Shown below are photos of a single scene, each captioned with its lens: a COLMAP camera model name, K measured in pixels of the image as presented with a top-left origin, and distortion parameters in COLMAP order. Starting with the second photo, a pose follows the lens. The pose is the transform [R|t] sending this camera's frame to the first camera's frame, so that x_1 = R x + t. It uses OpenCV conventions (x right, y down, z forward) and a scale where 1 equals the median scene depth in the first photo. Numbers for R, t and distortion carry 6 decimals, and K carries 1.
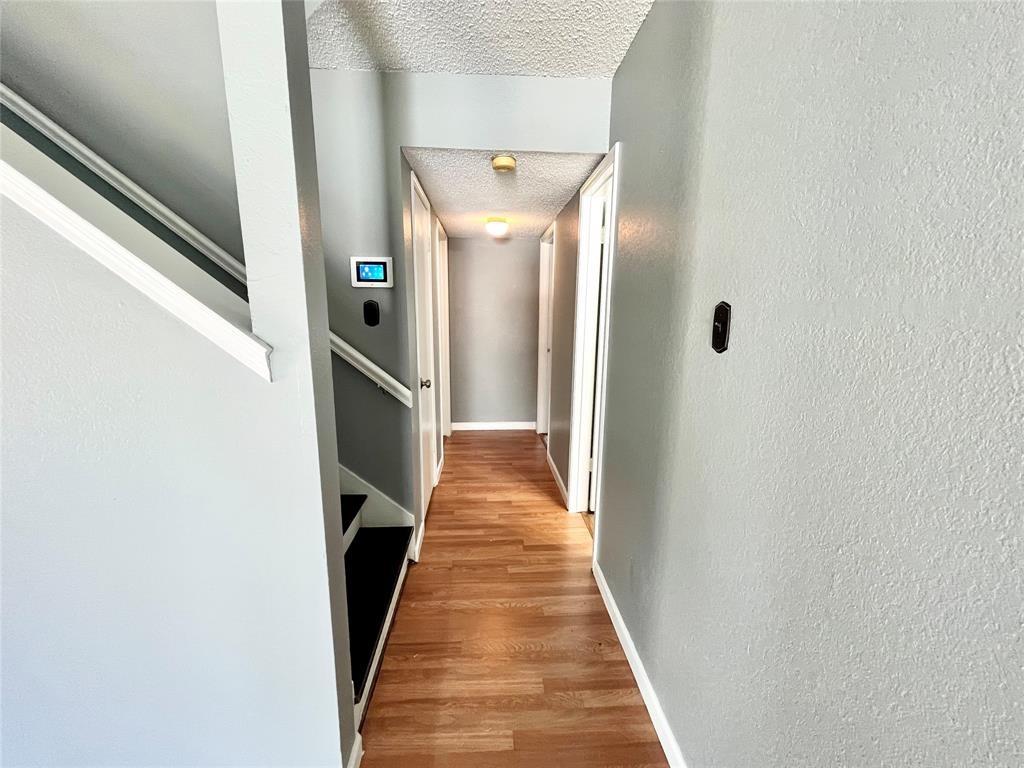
lens RADIAL K [[412.8, 0, 512.8], [0, 412.8, 384.8], [0, 0, 1]] dist [-0.002327, 0.000409]
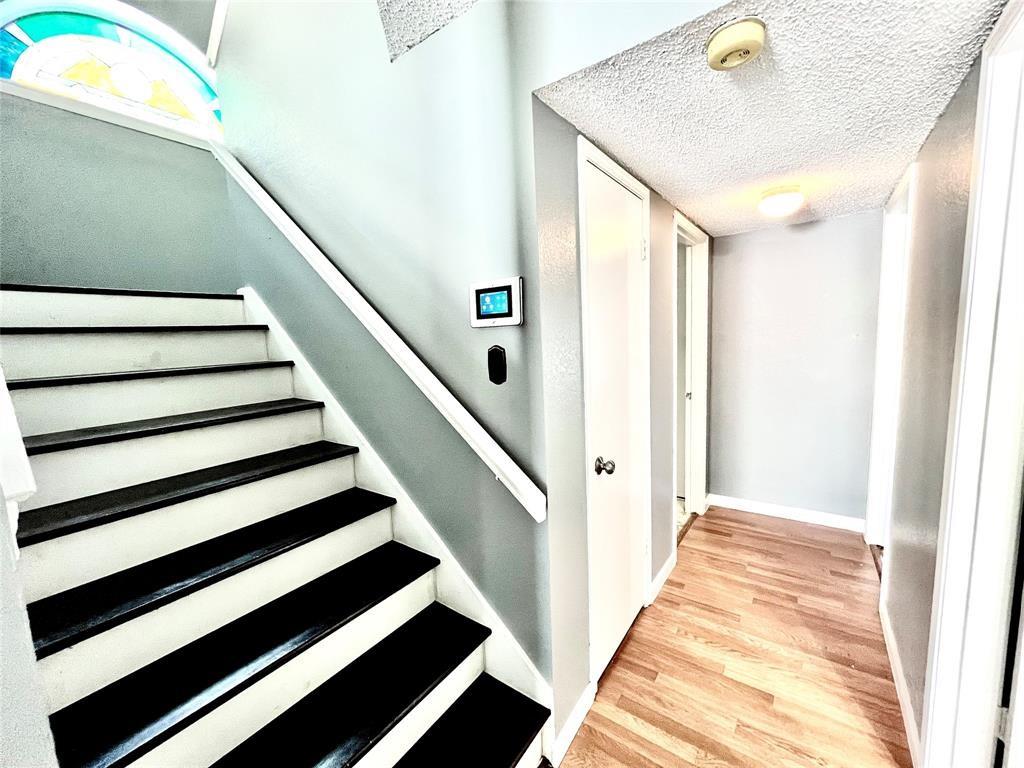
lens RADIAL K [[412.8, 0, 510.1], [0, 412.8, 385.0], [0, 0, 1]] dist [-0.002327, 0.000409]
pose [[0.764467, 0.032429, -0.643847, 0.068086], [-0.064969, 0.997525, -0.026897, -0.087310], [0.641381, 0.062392, 0.764682, 0.357612]]
